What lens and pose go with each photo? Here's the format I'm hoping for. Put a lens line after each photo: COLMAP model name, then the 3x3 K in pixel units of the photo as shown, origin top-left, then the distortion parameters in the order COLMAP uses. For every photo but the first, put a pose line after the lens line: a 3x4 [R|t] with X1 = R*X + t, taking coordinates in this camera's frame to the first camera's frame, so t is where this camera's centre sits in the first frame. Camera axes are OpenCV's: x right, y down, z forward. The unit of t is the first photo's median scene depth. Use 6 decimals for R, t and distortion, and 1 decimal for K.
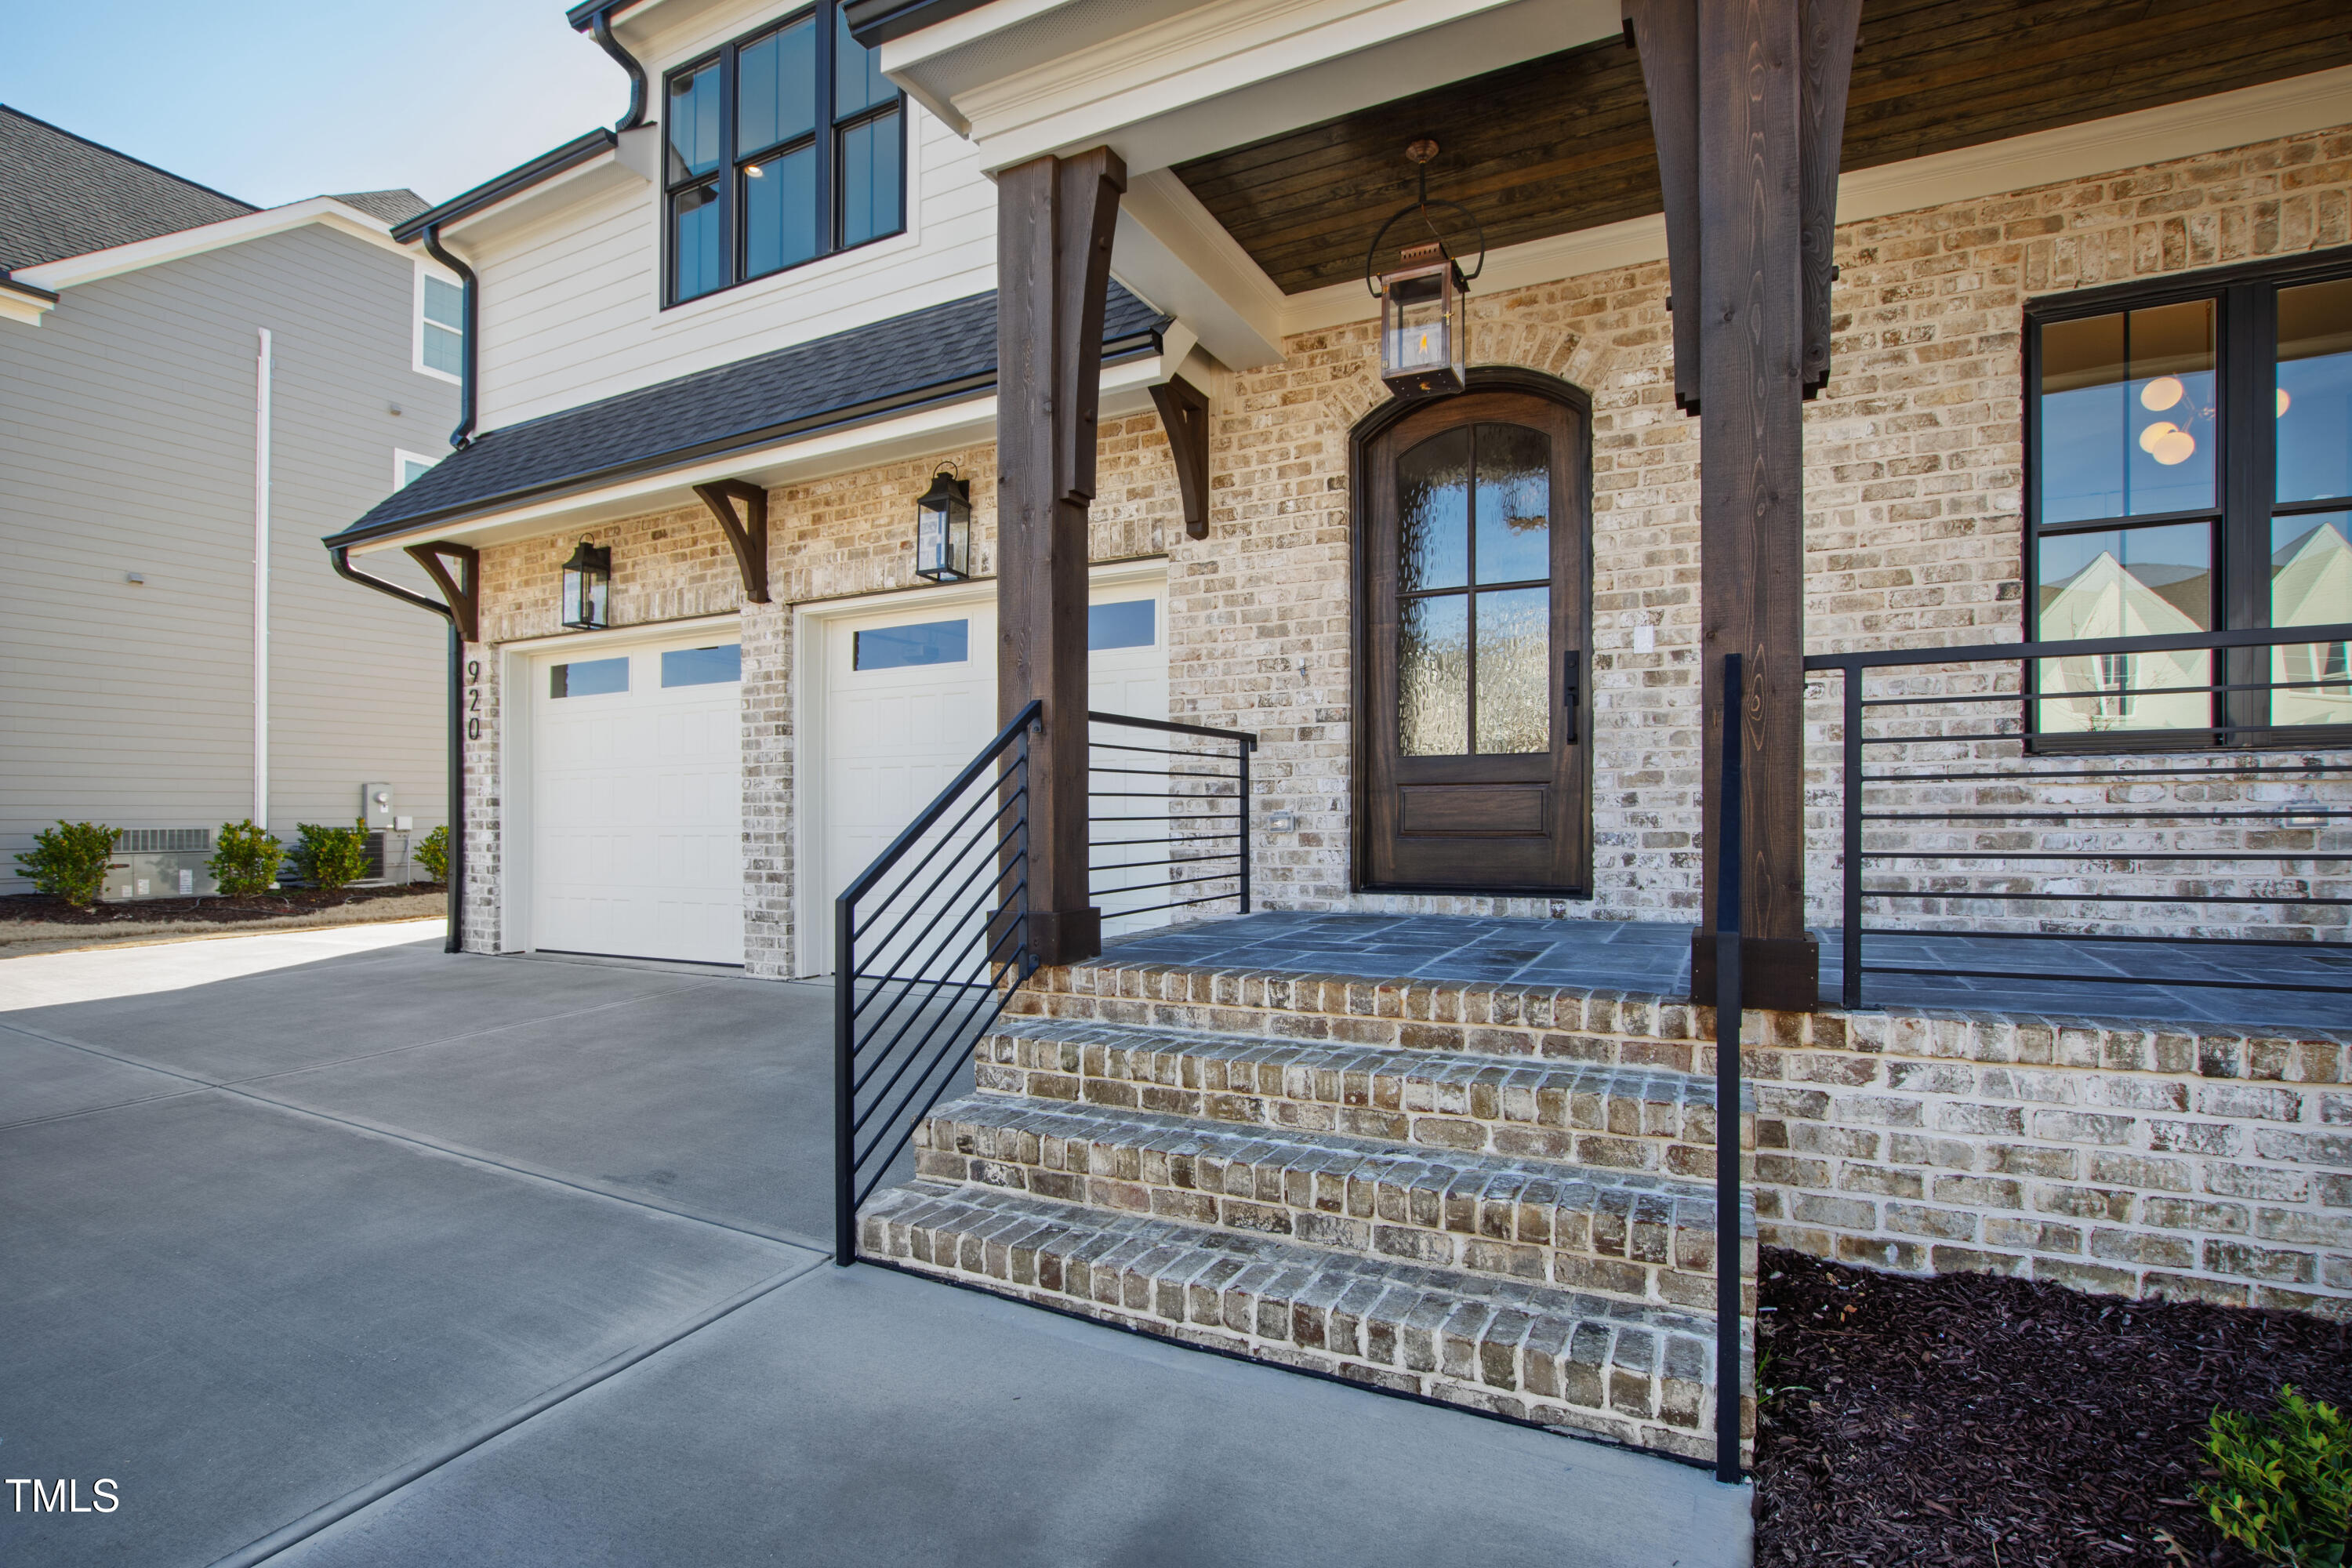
lens RADIAL K [[1040.1, 0, 1241.0], [0, 1040.1, 776.2], [0, 0, 1]] dist [-0.025304, 0.006691]
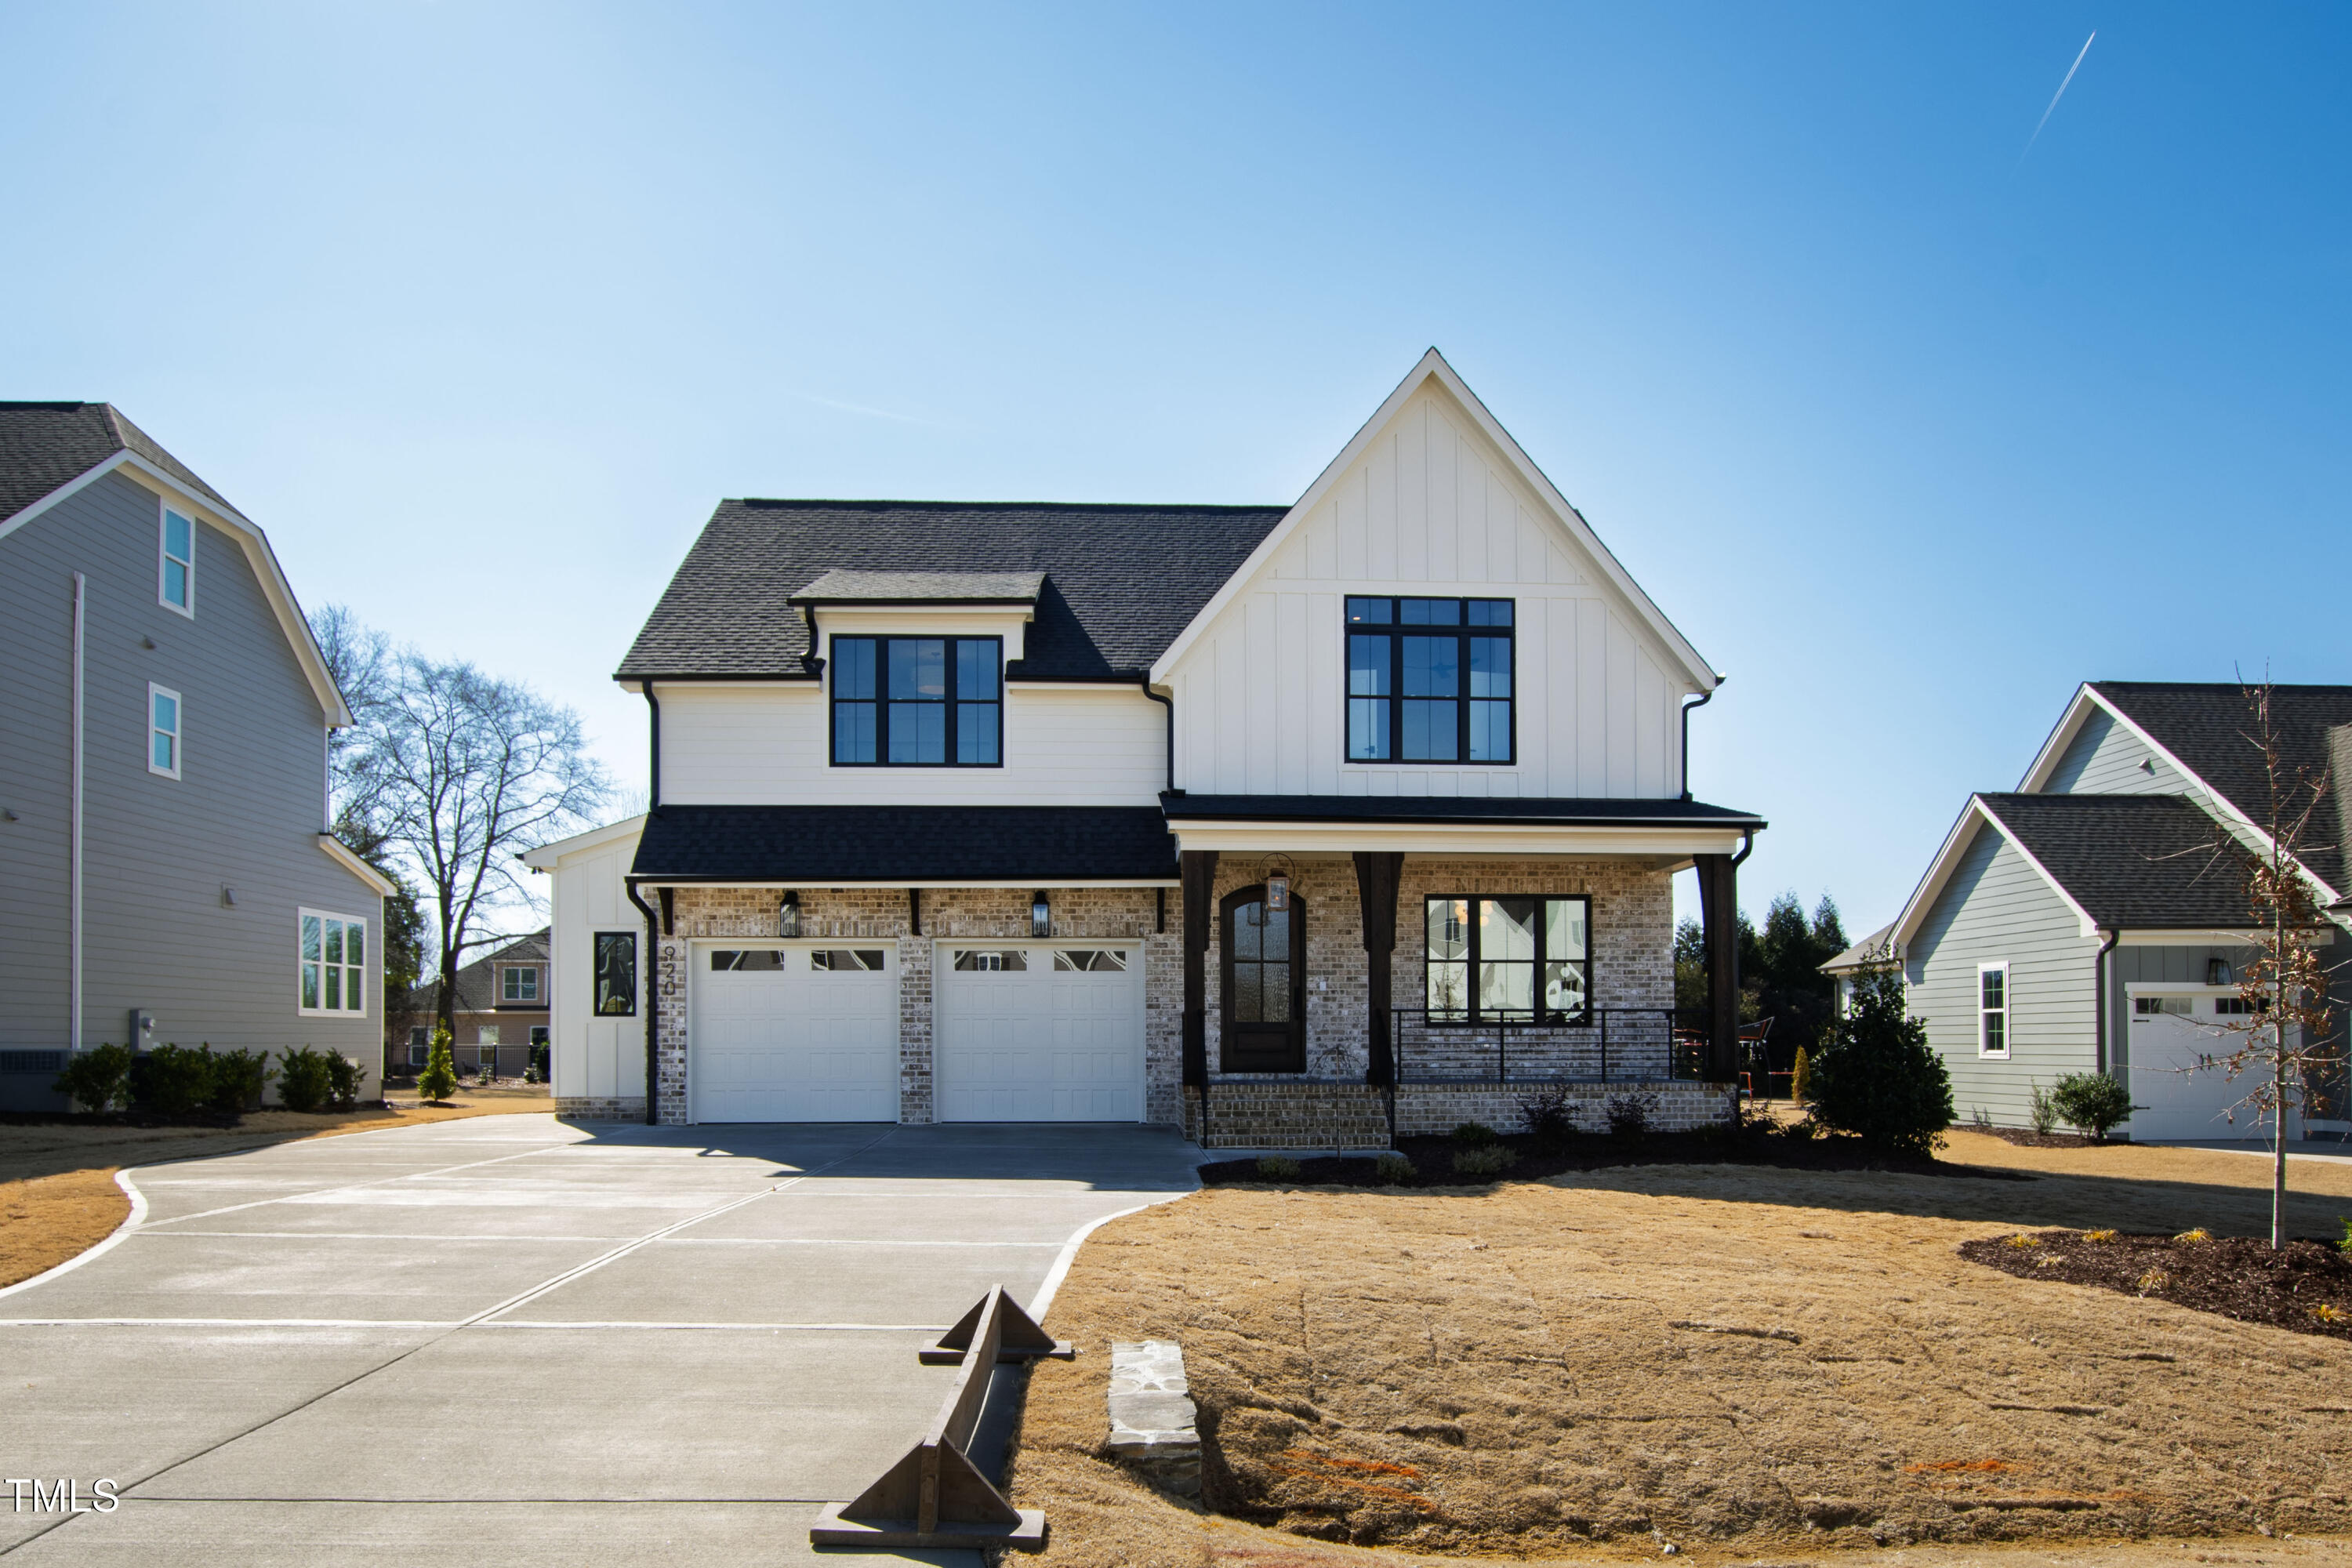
lens RADIAL K [[1533.4, 0, 1132.7], [0, 1533.4, 839.2], [0, 0, 1]] dist [-0.010651, -0.002394]
pose [[0.878907, 0.070705, 0.471723, -1.523036], [-0.022083, 0.993924, -0.107830, -0.042223], [-0.476481, 0.084356, 0.875128, -1.831411]]
